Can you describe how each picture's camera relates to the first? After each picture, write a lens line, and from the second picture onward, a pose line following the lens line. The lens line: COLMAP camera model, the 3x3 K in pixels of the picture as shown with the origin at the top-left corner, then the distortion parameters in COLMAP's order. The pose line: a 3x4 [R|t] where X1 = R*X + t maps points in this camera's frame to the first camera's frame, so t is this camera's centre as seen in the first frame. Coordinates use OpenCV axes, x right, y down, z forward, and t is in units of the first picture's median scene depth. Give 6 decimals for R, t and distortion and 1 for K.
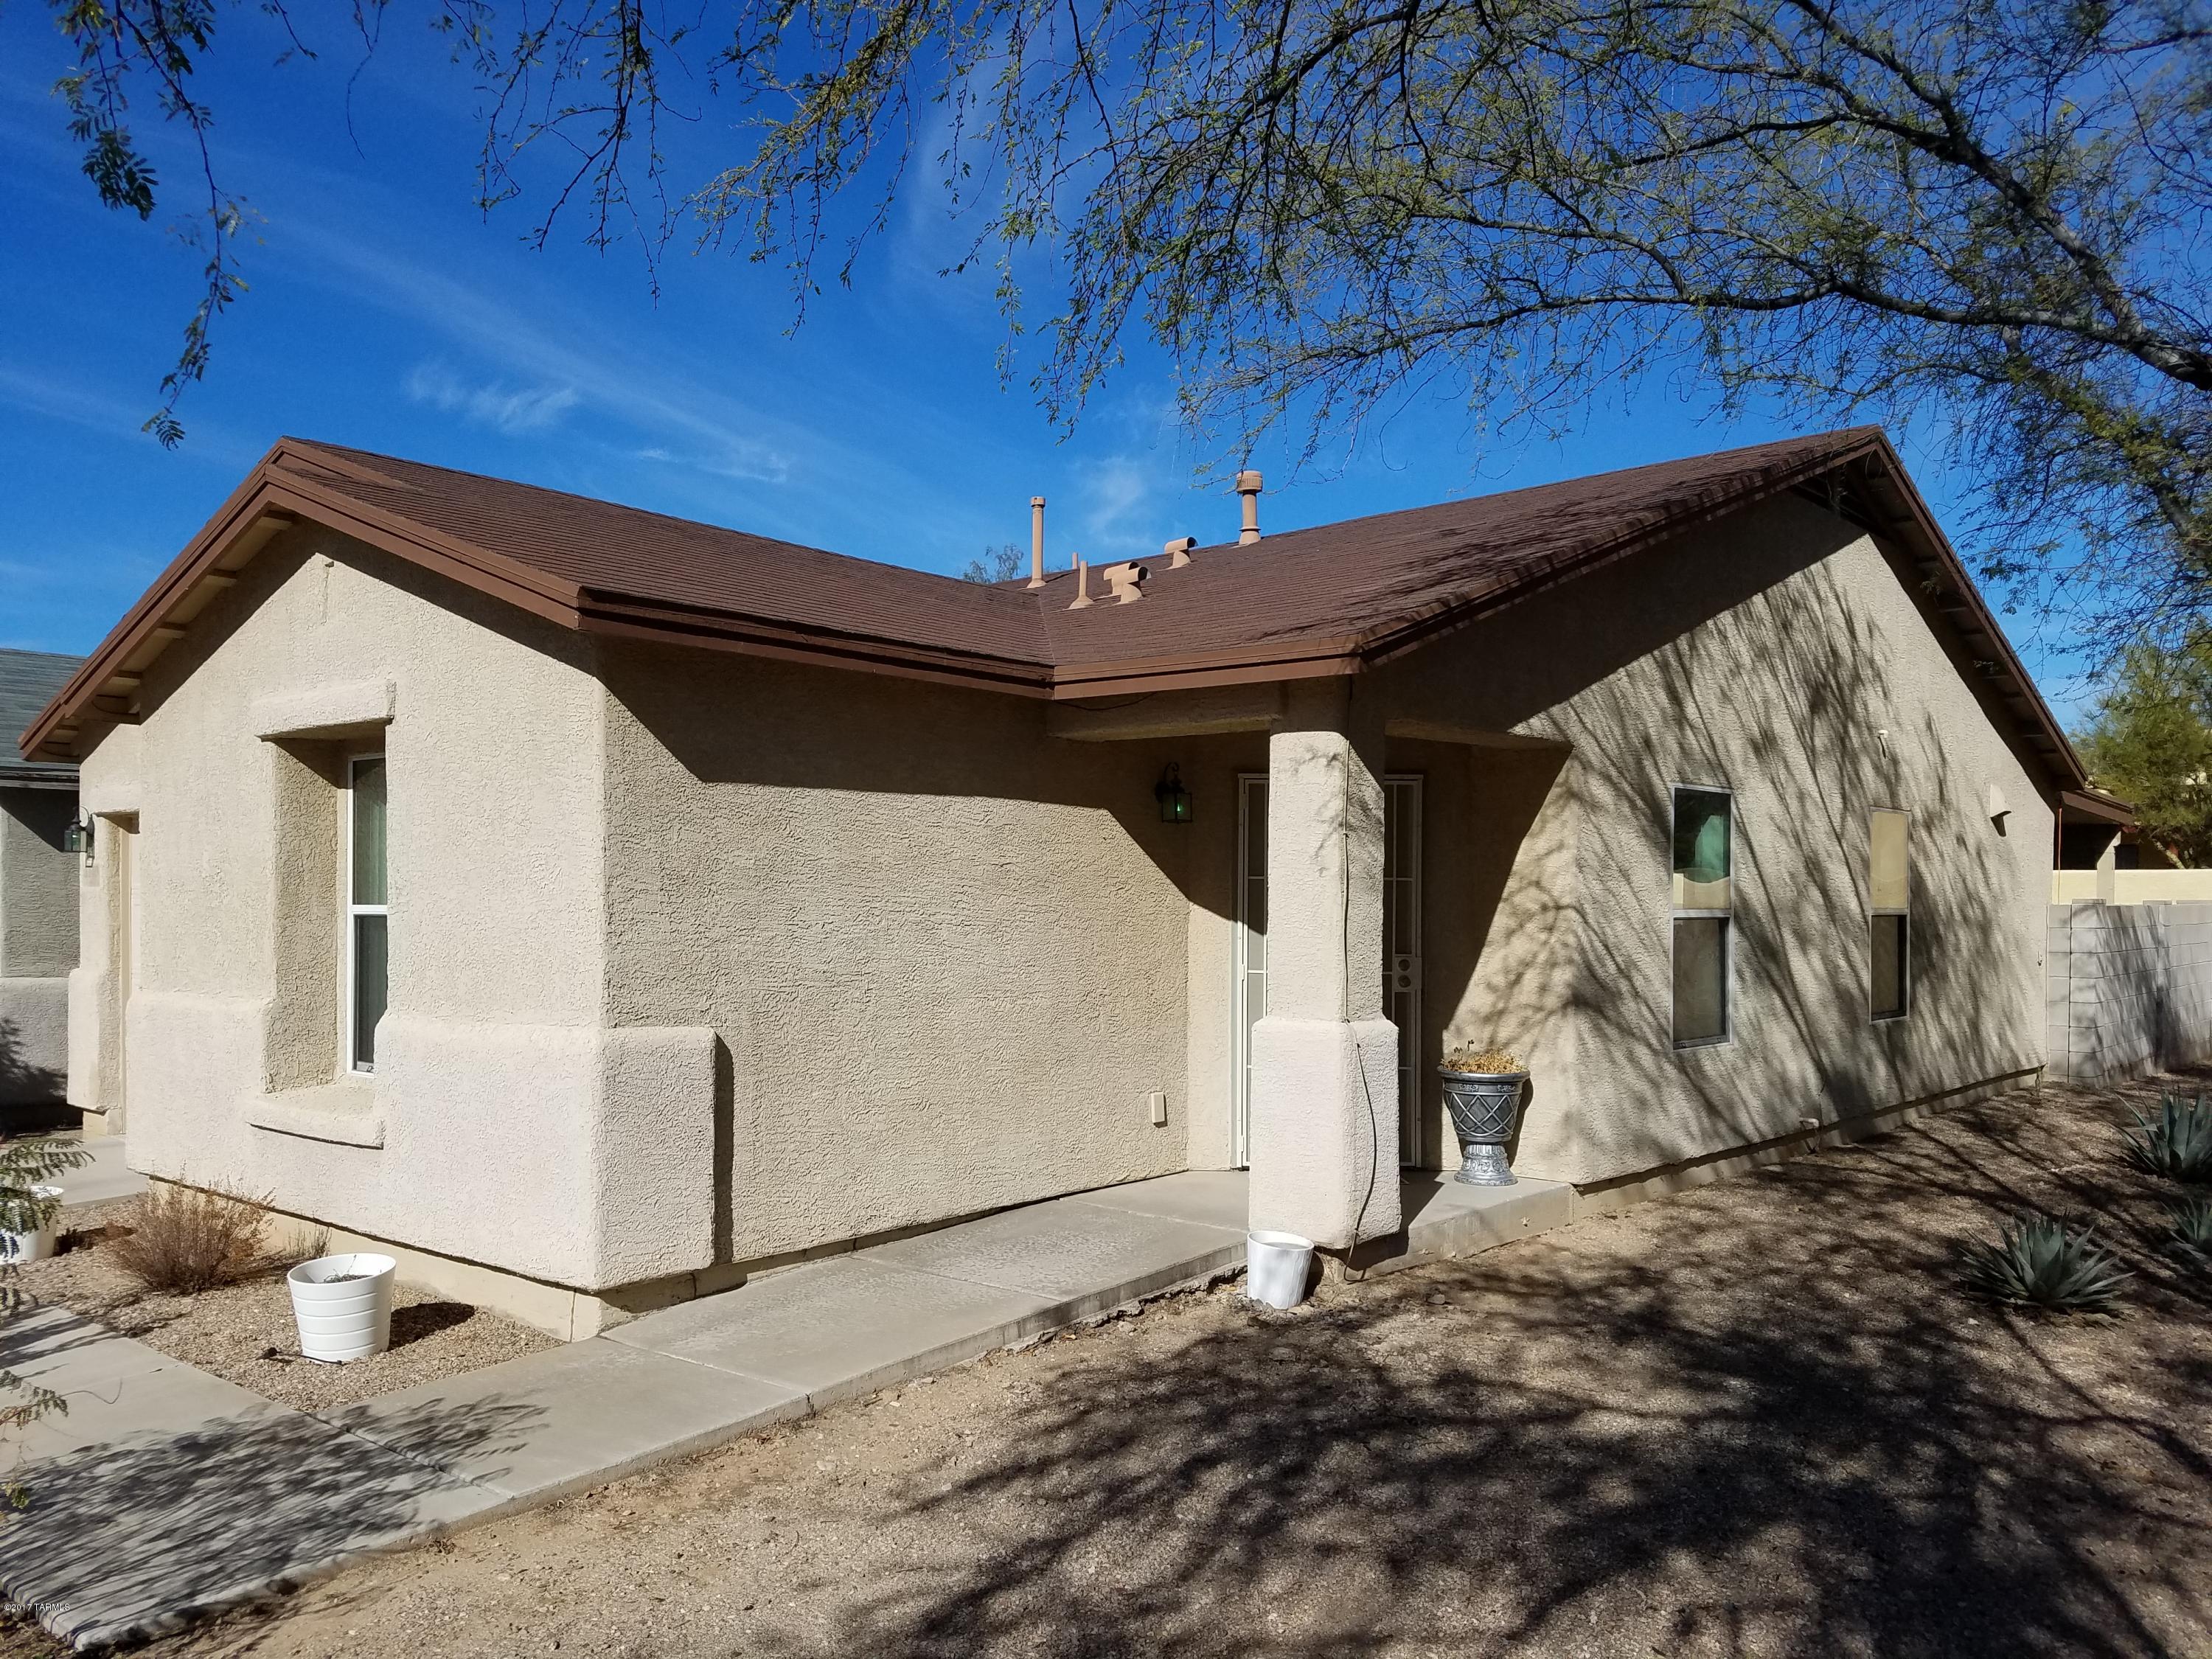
lens RADIAL K [[1680.2, 0, 1047.4], [0, 1680.2, 832.3], [0, 0, 1]] dist [0.317072, -0.563113]
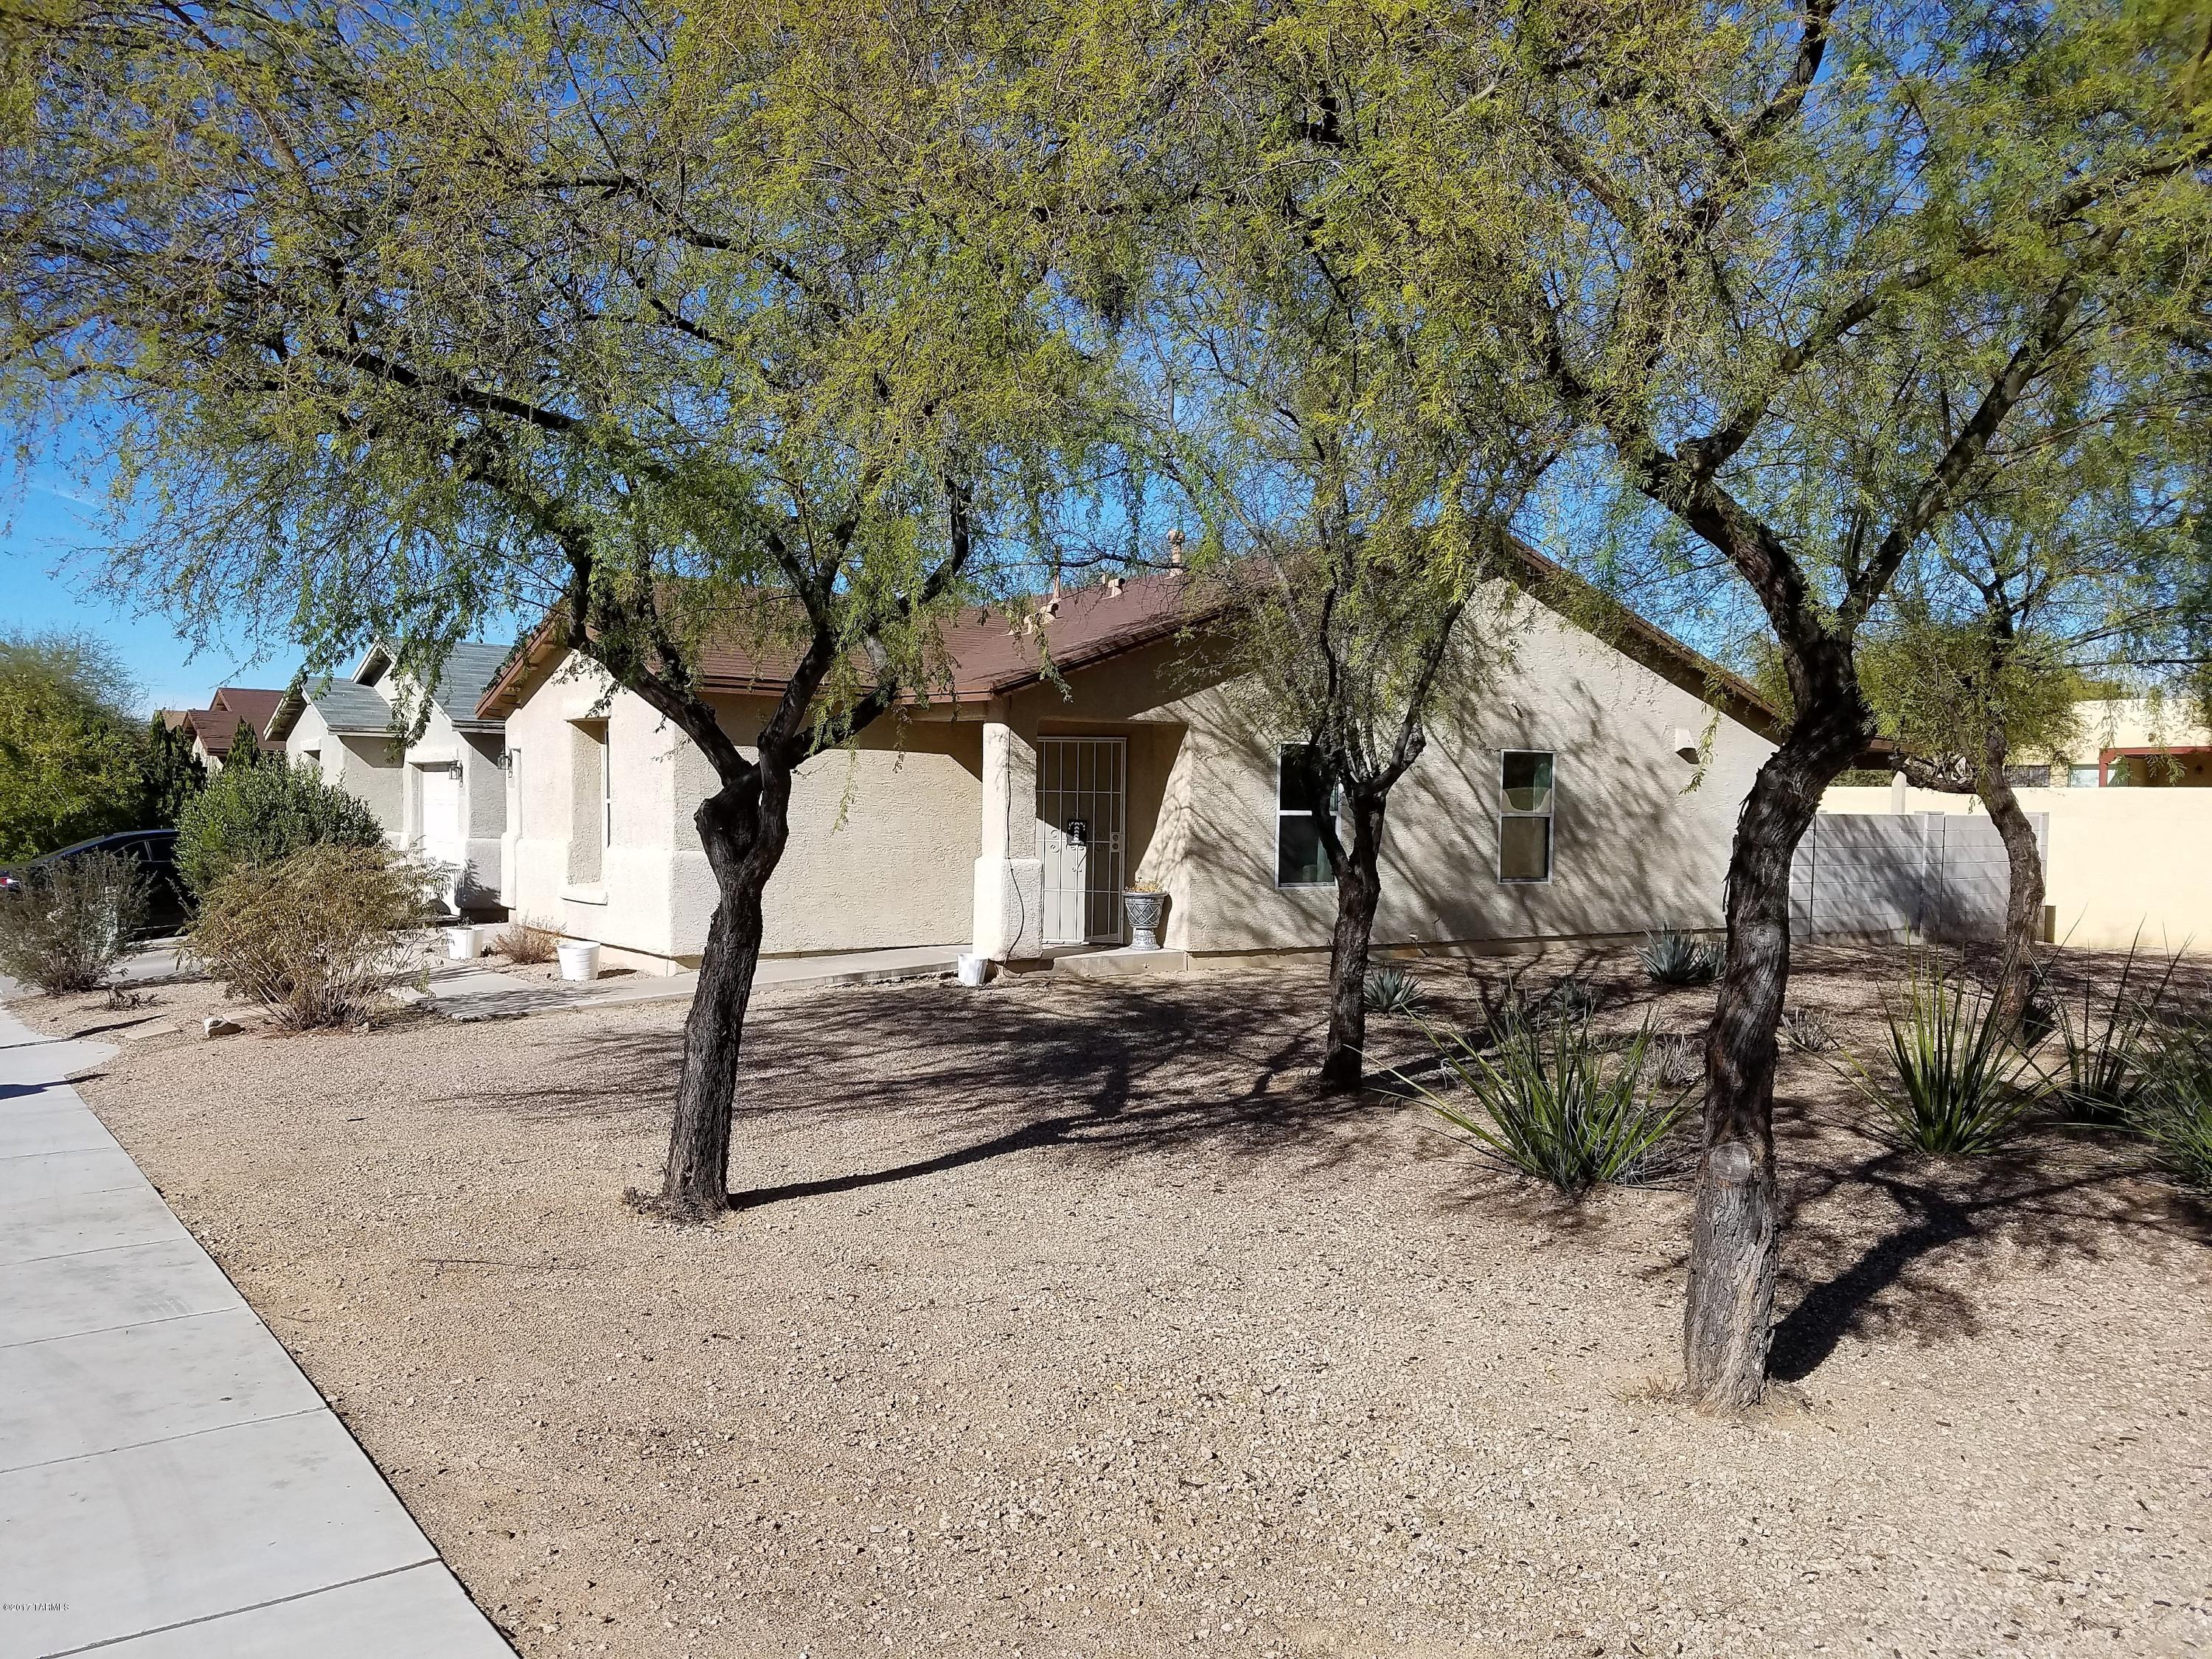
lens RADIAL K [[1660.0, 0, 1099.4], [0, 1660.0, 868.8], [0, 0, 1]] dist [0.133712, -0.227492]
pose [[0.980175, 0.014136, -0.197630, 0.578472], [0.001560, 0.996870, 0.079037, -0.034052], [0.198129, -0.077778, 0.977085, -0.855280]]
